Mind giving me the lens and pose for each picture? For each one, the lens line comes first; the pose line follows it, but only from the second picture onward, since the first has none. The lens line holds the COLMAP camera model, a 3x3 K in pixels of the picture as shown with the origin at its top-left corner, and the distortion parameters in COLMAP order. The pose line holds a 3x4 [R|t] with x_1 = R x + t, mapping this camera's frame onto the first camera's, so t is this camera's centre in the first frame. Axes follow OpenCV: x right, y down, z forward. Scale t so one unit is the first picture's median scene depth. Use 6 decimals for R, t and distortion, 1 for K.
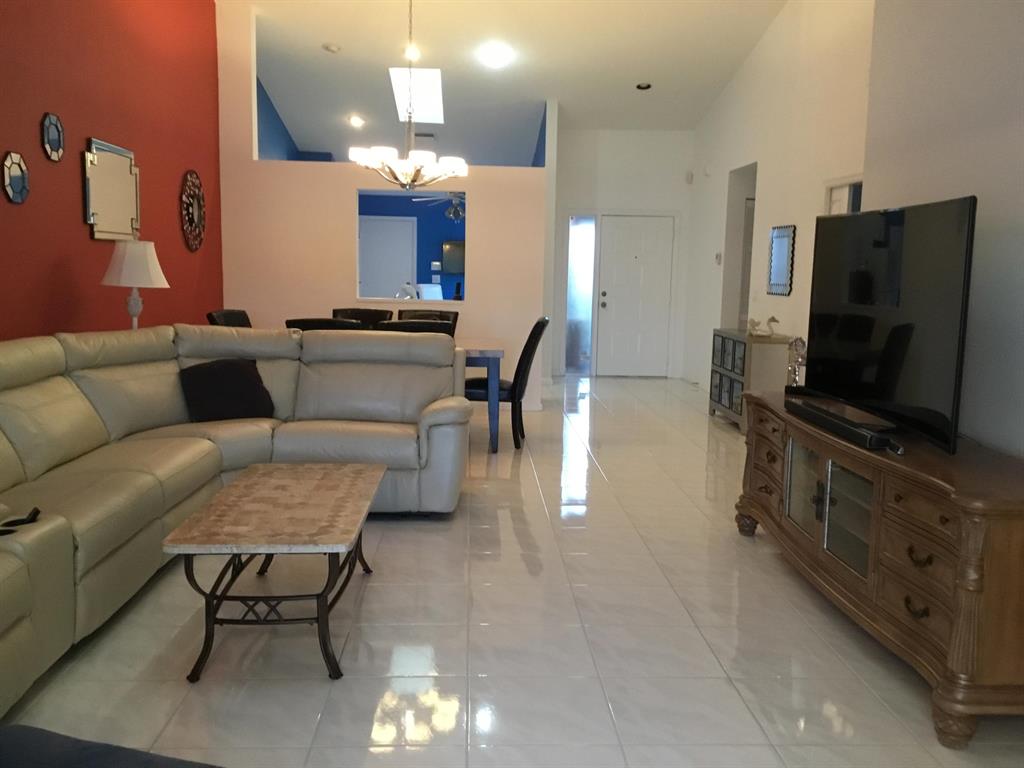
lens RADIAL K [[901.4, 0, 512.0], [0, 901.4, 384.0], [0, 0, 1]] dist [0.127623, -0.213566]
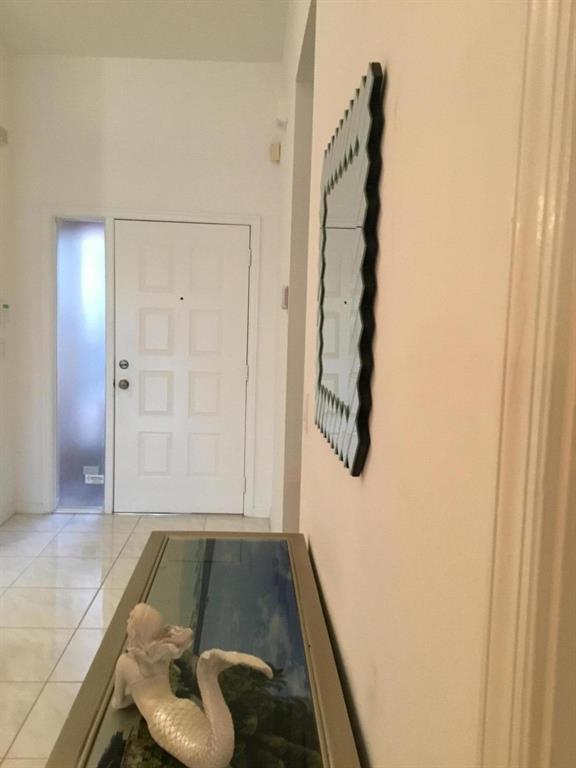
lens RADIAL K [[676.0, 0, 288.0], [0, 676.0, 384.0], [0, 0, 1]] dist [0.127623, -0.213566]
pose [[0.999940, 0.008208, 0.007205, 0.197292], [-0.007989, 0.999518, -0.030009, -0.076299], [-0.007447, 0.029950, 0.999524, 0.590641]]
